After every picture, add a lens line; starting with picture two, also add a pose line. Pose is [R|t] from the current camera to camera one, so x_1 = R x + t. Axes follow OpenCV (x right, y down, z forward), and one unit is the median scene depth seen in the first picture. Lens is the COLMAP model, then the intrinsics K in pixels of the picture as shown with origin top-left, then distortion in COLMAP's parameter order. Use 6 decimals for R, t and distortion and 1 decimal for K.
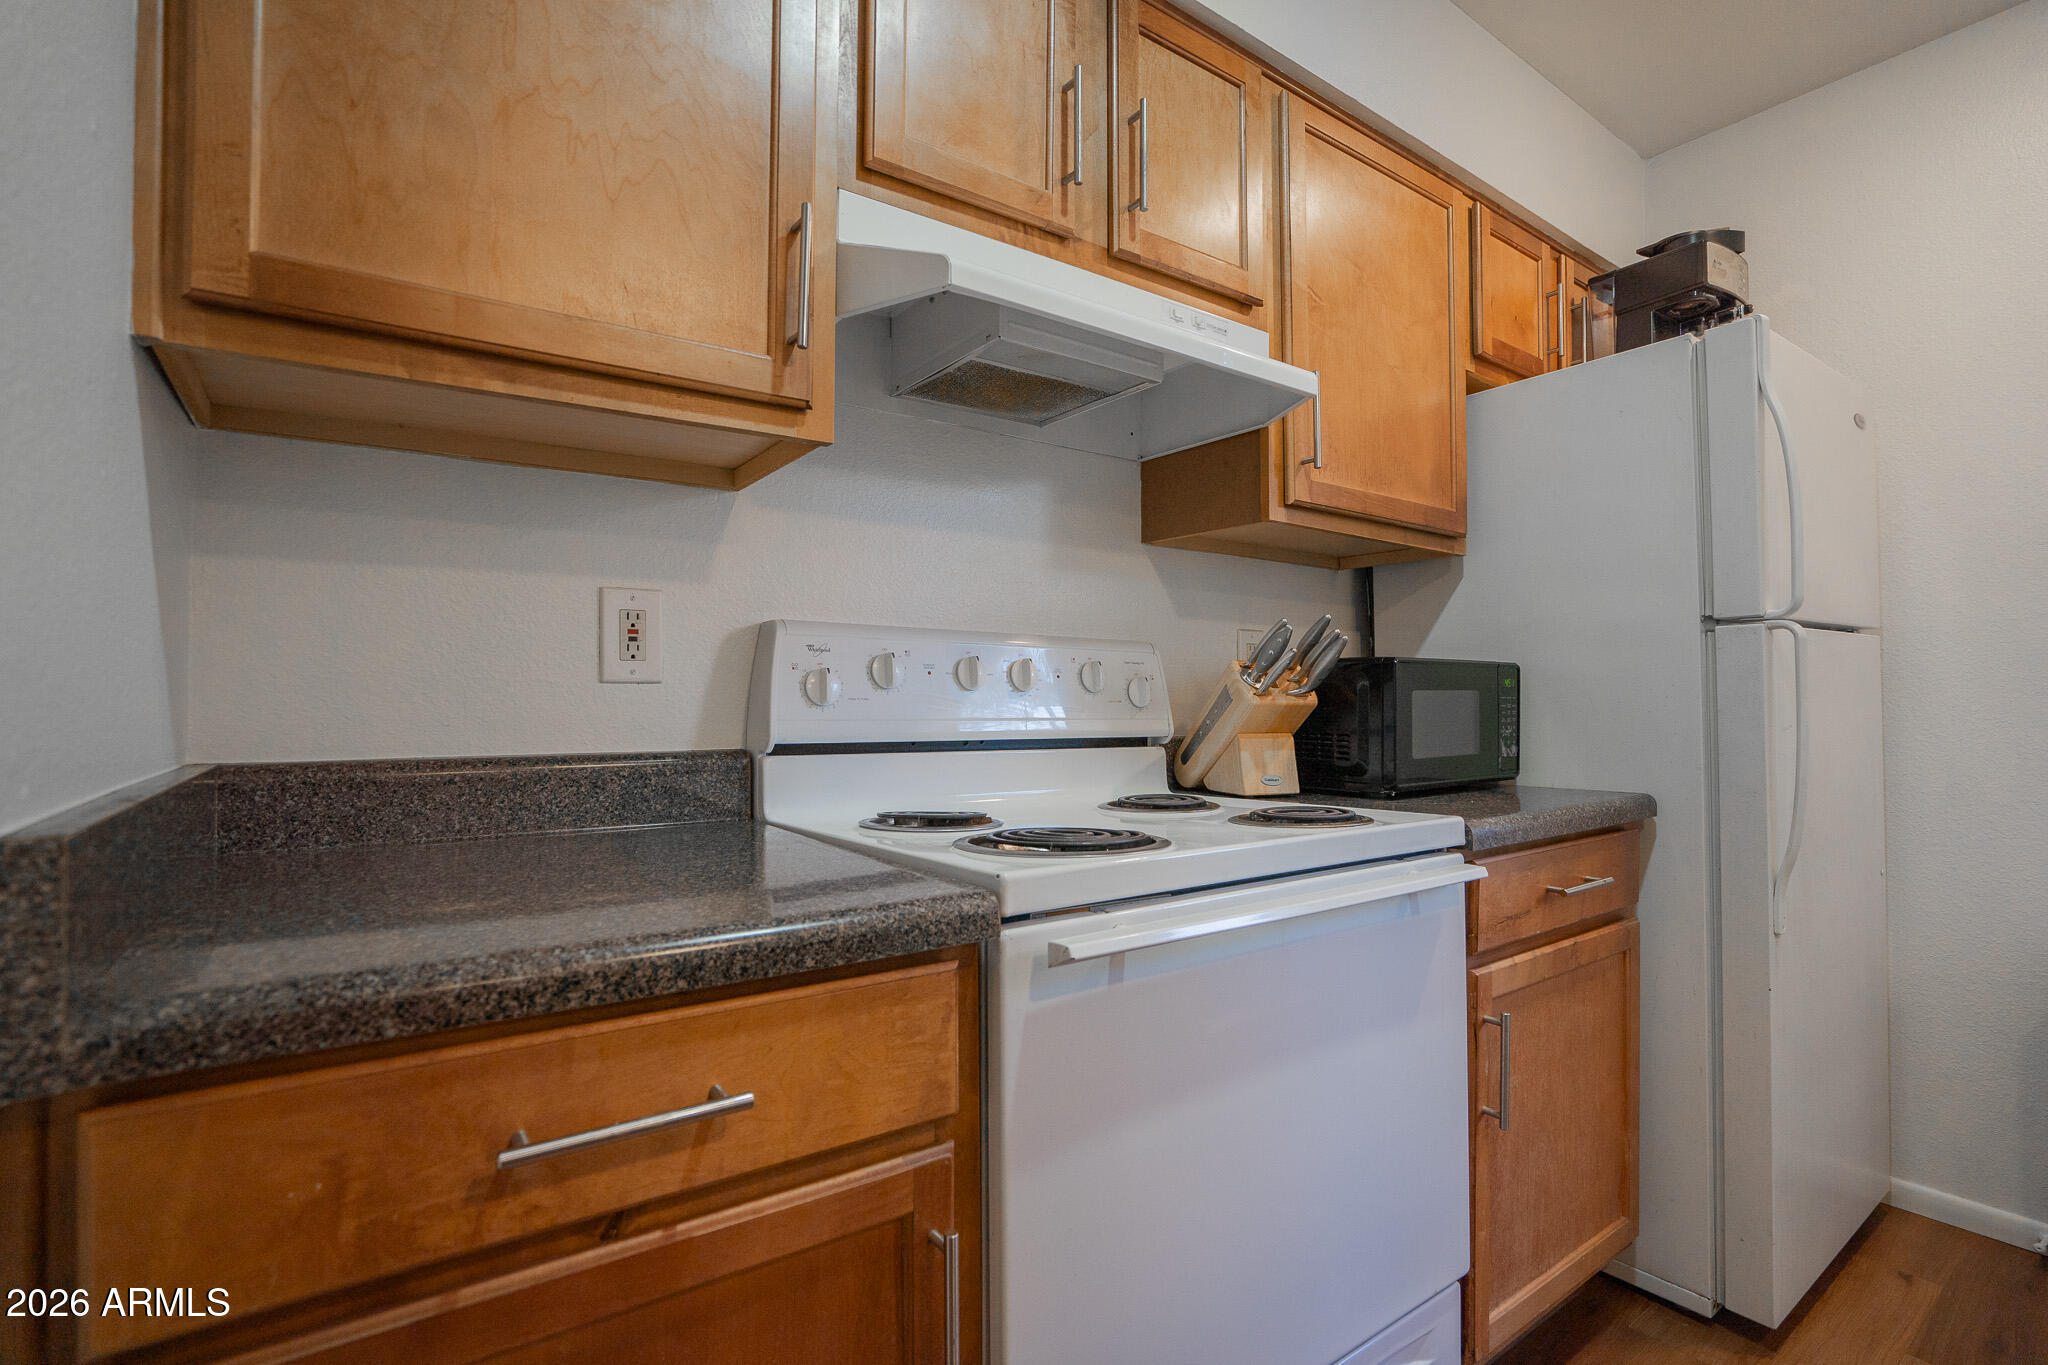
lens RADIAL K [[943.3, 0, 1028.6], [0, 943.3, 685.8], [0, 0, 1]] dist [-0.055641, 0.020293]
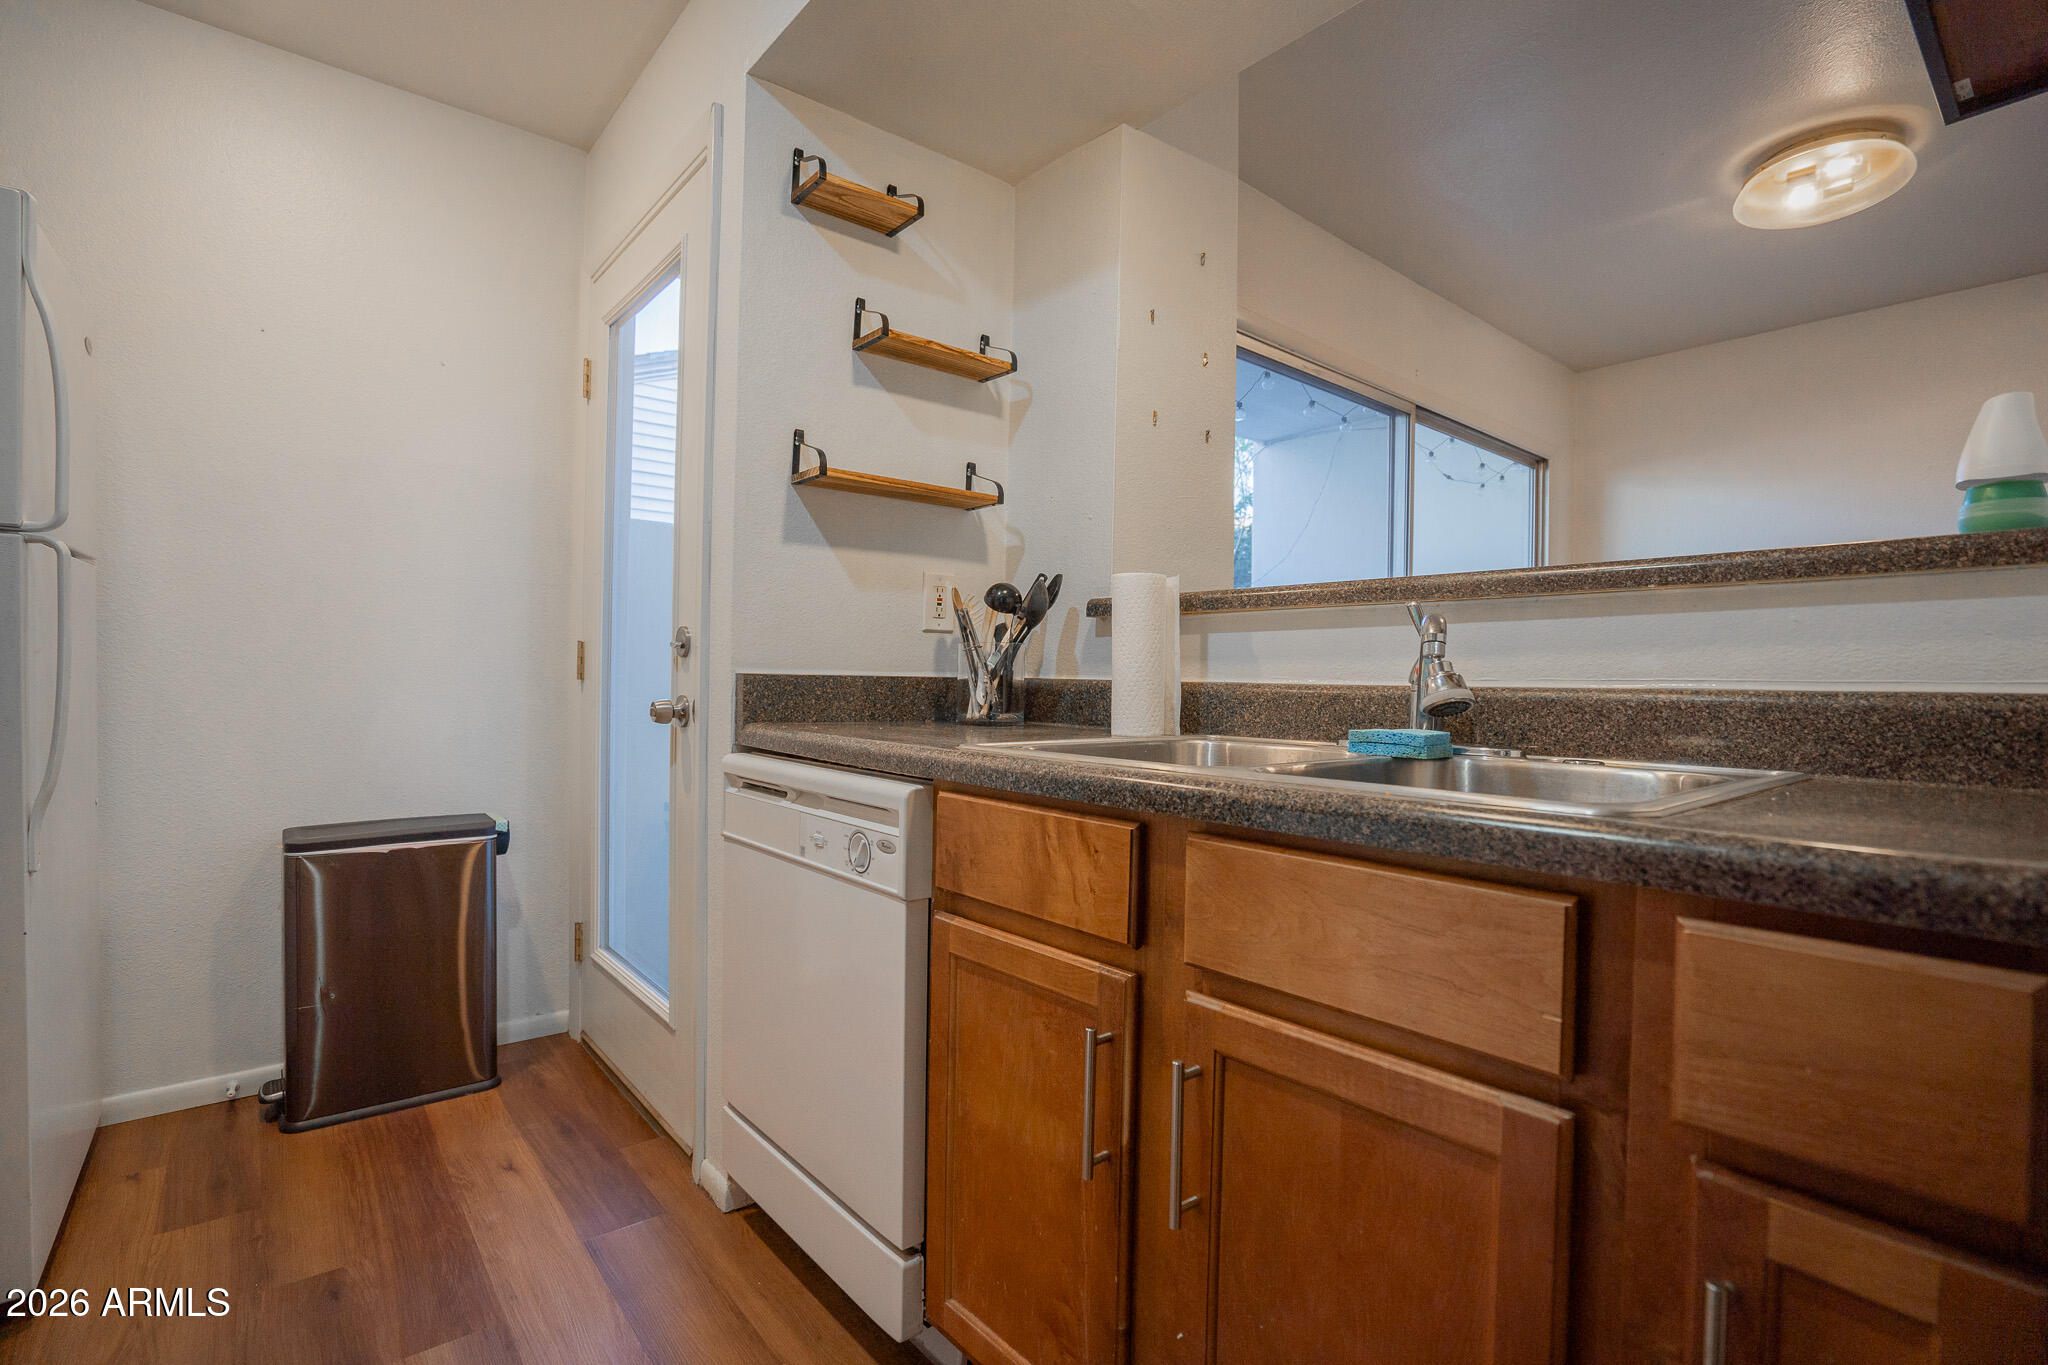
lens RADIAL K [[941.0, 0, 1008.8], [0, 941.0, 678.8], [0, 0, 1]] dist [-0.057360, 0.021062]
pose [[-0.052561, -0.008079, 0.998585, -0.145410], [-0.033088, 0.999432, 0.006344, 0.036608], [-0.998069, -0.032708, -0.052799, 0.066888]]
